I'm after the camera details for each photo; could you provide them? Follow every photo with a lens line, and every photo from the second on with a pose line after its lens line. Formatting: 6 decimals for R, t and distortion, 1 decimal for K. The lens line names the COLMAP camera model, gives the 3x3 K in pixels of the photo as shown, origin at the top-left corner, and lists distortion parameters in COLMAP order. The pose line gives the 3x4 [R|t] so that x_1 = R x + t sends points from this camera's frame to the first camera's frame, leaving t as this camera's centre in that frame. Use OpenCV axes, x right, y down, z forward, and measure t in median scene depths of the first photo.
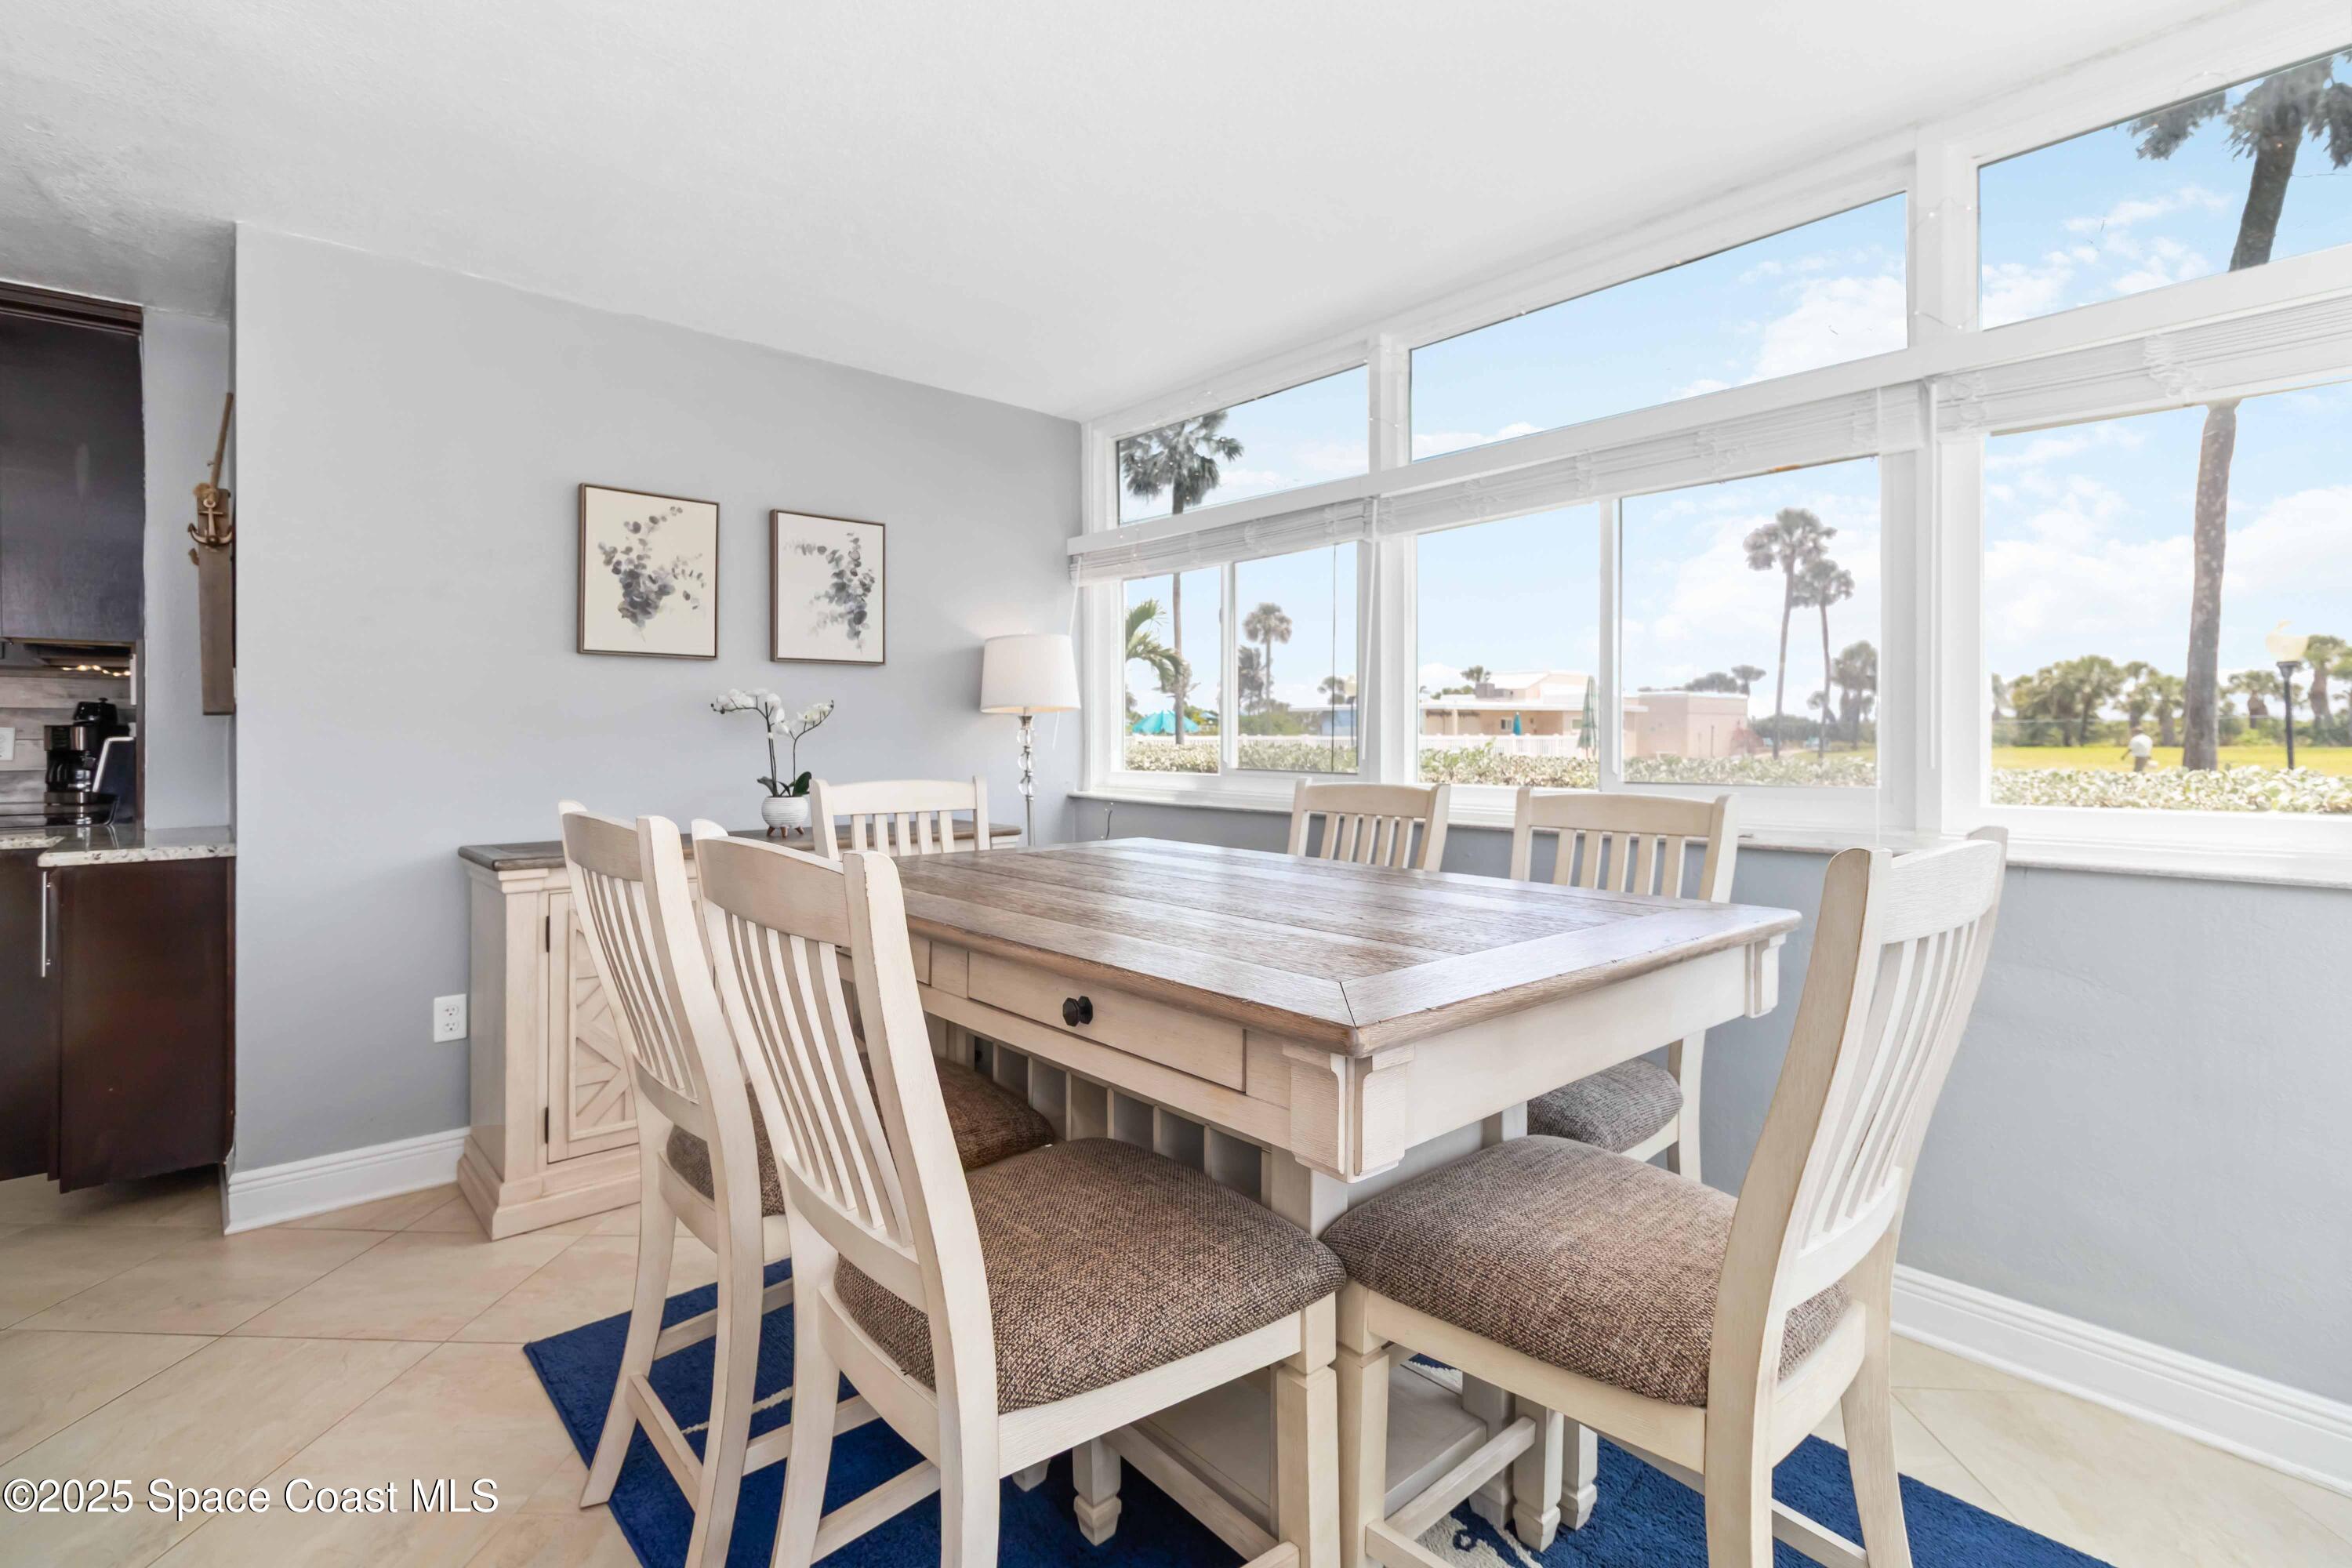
lens RADIAL K [[1095.1, 0, 1176.9], [0, 1095.1, 725.4], [0, 0, 1]] dist [-0.001675, 0.000450]
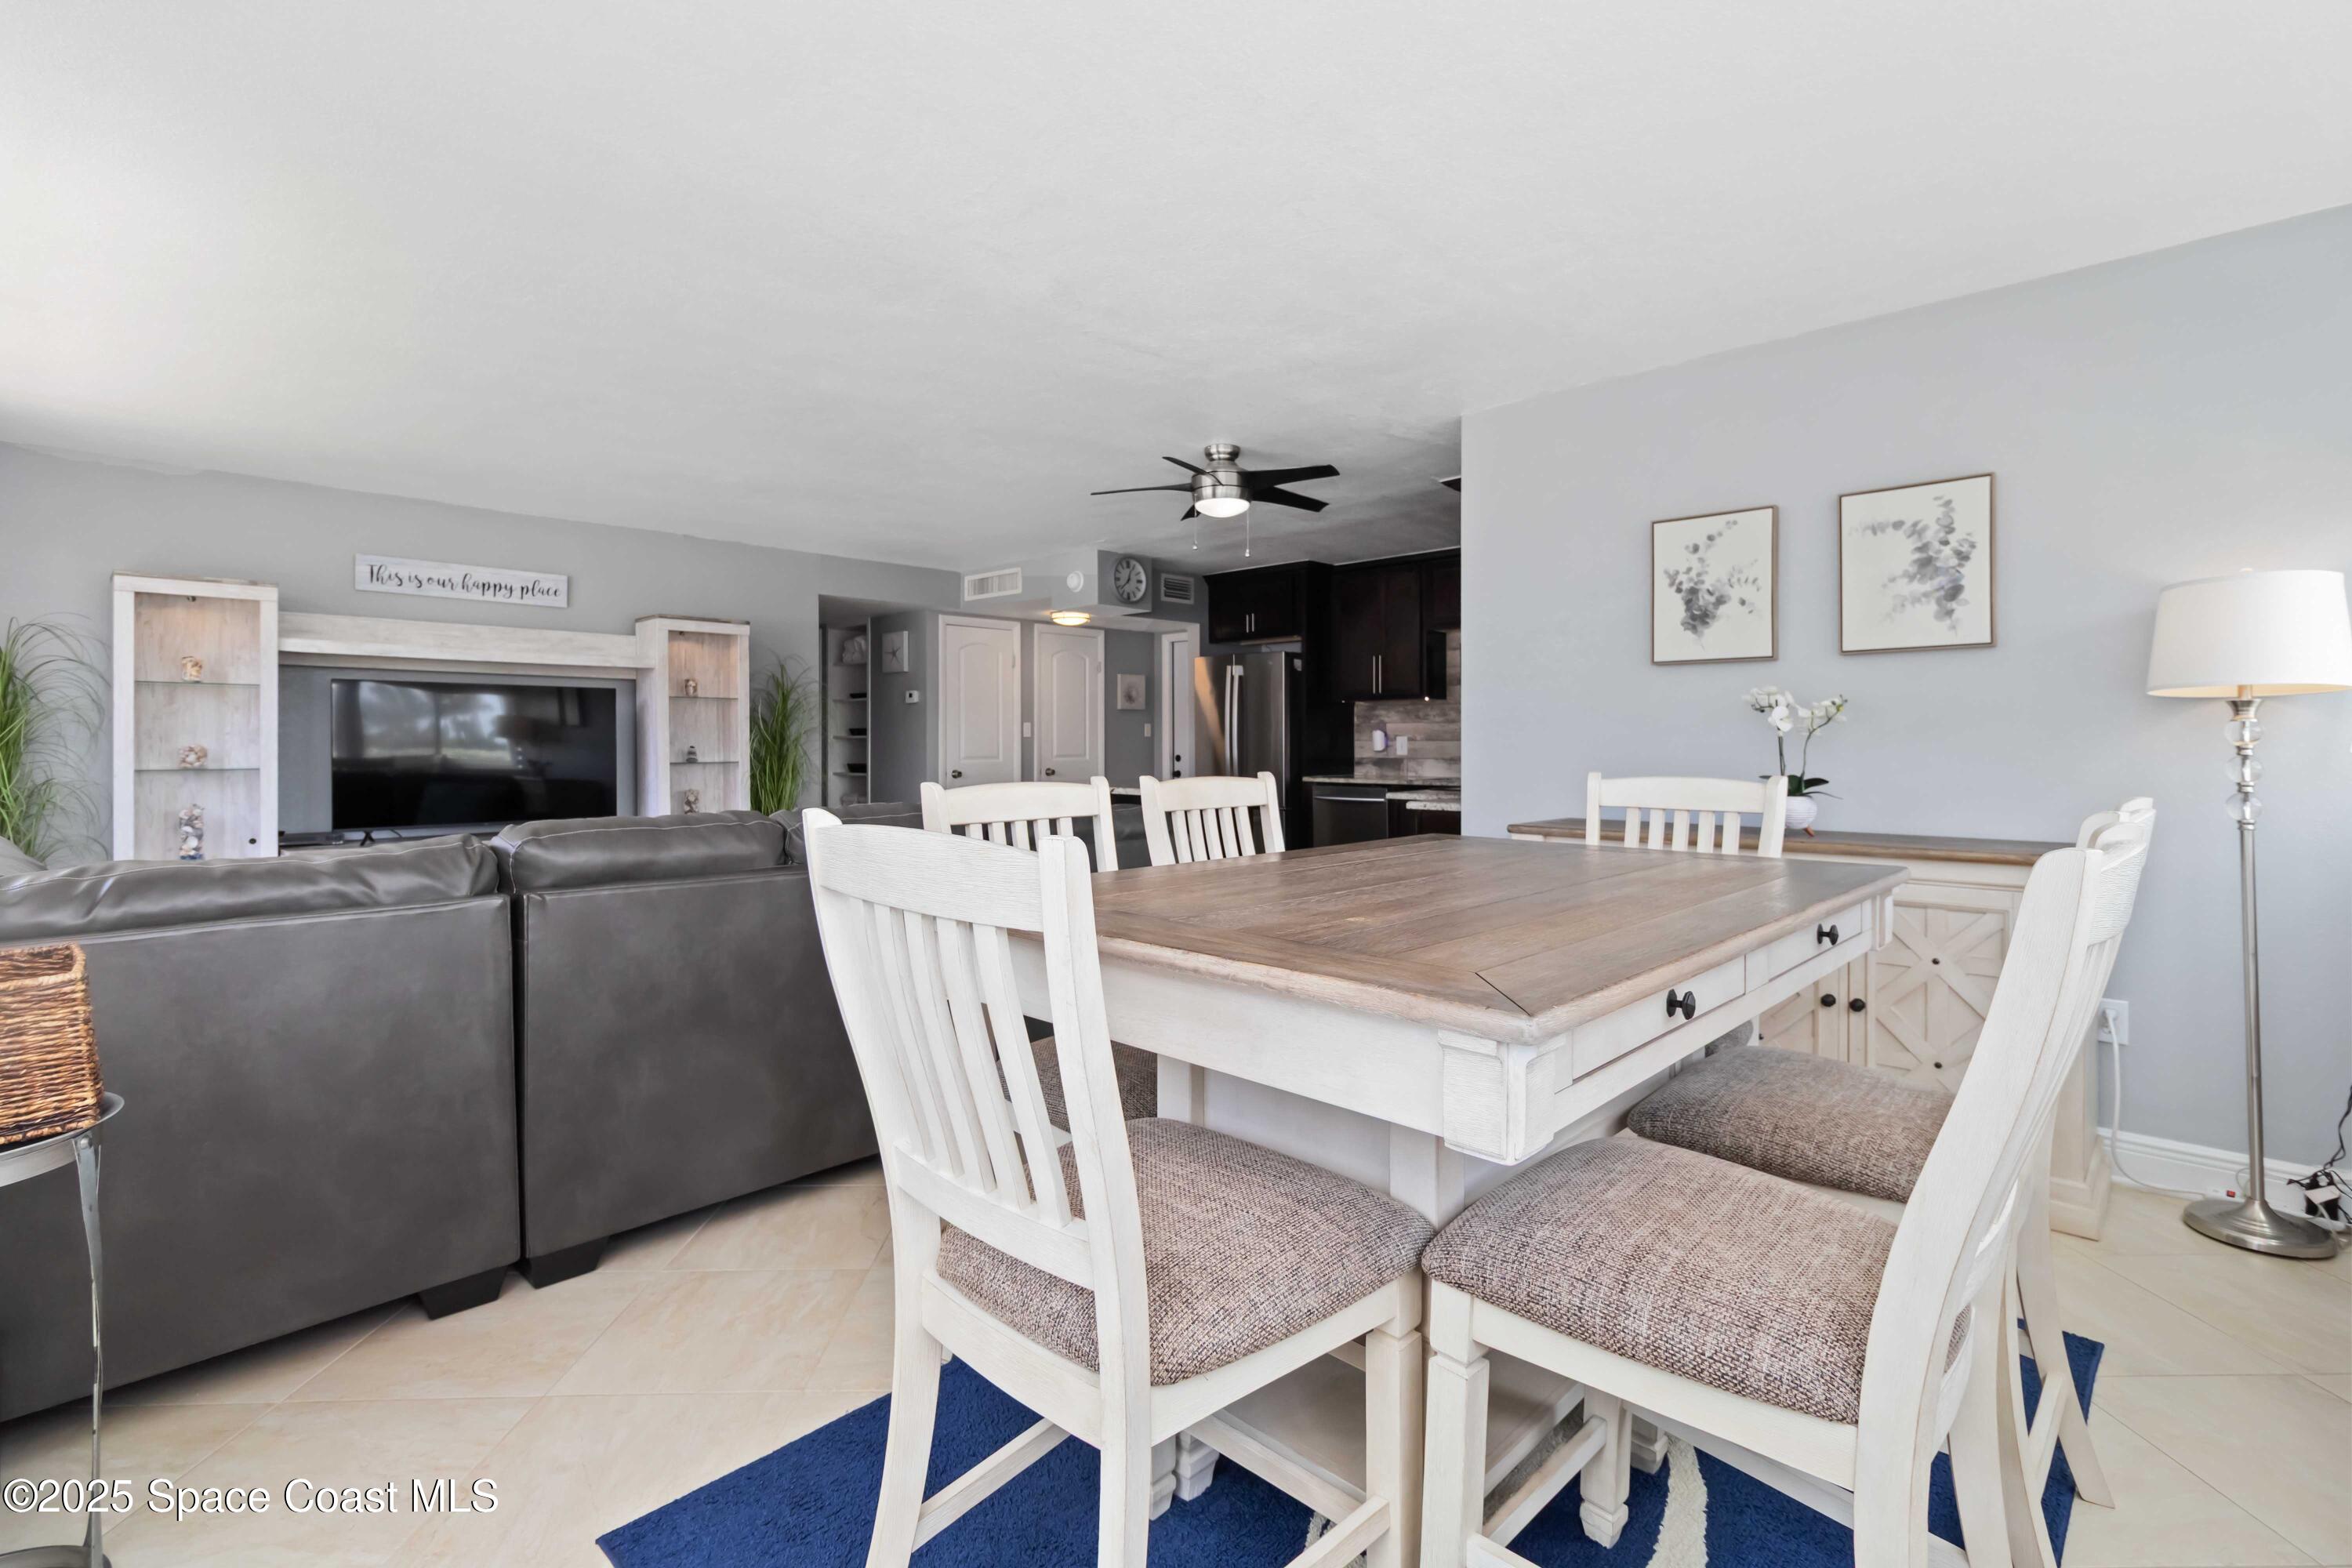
lens RADIAL K [[1095.1, 0, 1169.6], [0, 1095.1, 746.7], [0, 0, 1]] dist [-0.001675, 0.000450]
pose [[0.068044, 0.004138, -0.997674, 0.517295], [0.011222, 0.999925, 0.004913, 0.009614], [0.997619, -0.011530, 0.067993, 0.335312]]
